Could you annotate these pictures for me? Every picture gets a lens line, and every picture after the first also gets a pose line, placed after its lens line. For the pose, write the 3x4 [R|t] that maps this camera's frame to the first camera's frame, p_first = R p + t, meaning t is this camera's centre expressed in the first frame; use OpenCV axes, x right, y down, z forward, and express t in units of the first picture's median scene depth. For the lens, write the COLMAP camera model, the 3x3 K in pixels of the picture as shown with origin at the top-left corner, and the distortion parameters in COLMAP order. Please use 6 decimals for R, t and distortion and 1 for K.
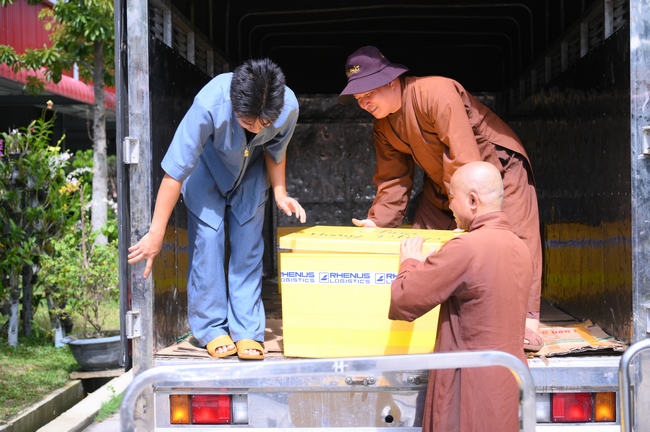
lens RADIAL K [[992.0, 0, 317.4], [0, 992.0, 235.3], [0, 0, 1]] dist [-0.054391, 0.000000]
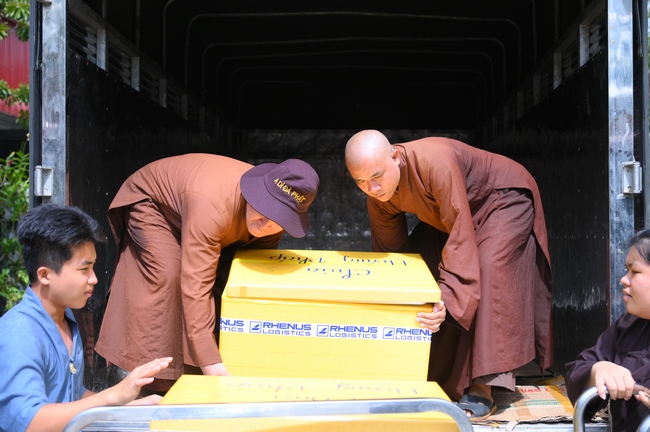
lens RADIAL K [[927.1, 0, 324.8], [0, 927.1, 219.1], [0, 0, 1]] dist [-0.009376, 0.000000]
pose [[0.999794, 0.014183, 0.014551, 0.039915], [-0.013419, 0.998592, -0.051314, -0.010215], [-0.015258, 0.051108, 0.998577, 0.135854]]
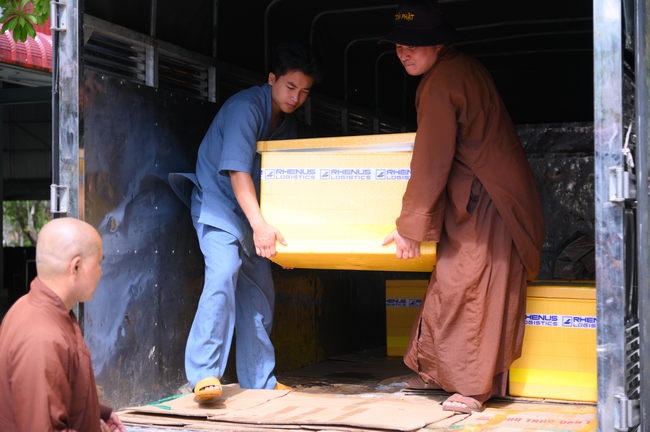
lens RADIAL K [[1123.1, 0, 324.5], [0, 1123.1, 214.5], [0, 0, 1]] dist [0.046294, 0.000000]
pose [[0.950108, 0.001443, -0.311917, 0.299510], [-0.020061, 0.998202, -0.056489, -0.012195], [0.311275, 0.059928, 0.948429, 0.052827]]
